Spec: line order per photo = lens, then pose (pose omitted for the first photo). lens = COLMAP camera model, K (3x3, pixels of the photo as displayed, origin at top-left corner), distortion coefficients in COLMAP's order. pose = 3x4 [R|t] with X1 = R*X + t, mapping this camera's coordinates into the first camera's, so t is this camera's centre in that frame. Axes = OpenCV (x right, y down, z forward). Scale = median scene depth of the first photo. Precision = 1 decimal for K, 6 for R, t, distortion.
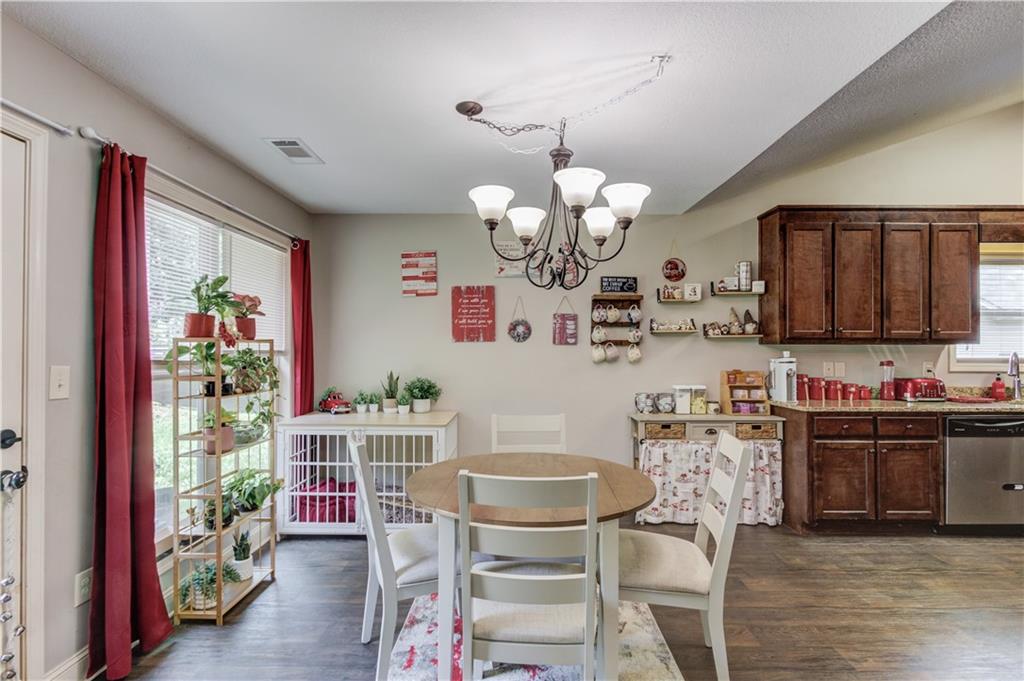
lens RADIAL K [[485.4, 0, 512.0], [0, 485.4, 340.5], [0, 0, 1]] dist [-0.016631, 0.000301]
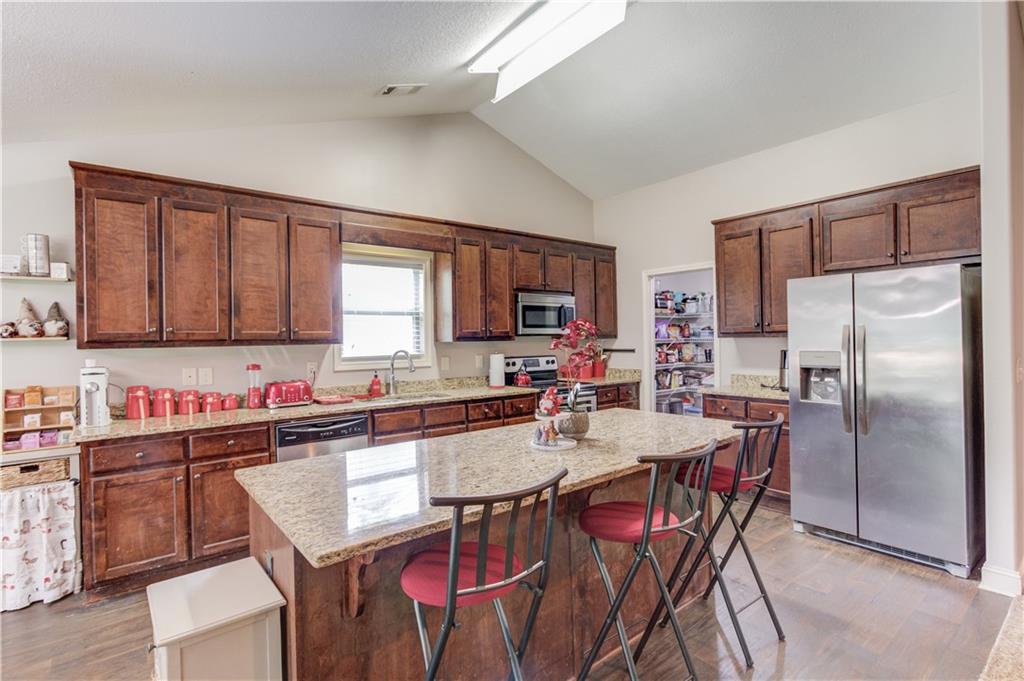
lens RADIAL K [[483.5, 0, 511.2], [0, 483.5, 336.4], [0, 0, 1]] dist [-0.002809, -0.000286]
pose [[0.762757, -0.013673, 0.646540, 0.592756], [0.007557, 0.999897, 0.012230, -0.017521], [-0.646641, -0.004442, 0.762782, 0.005602]]
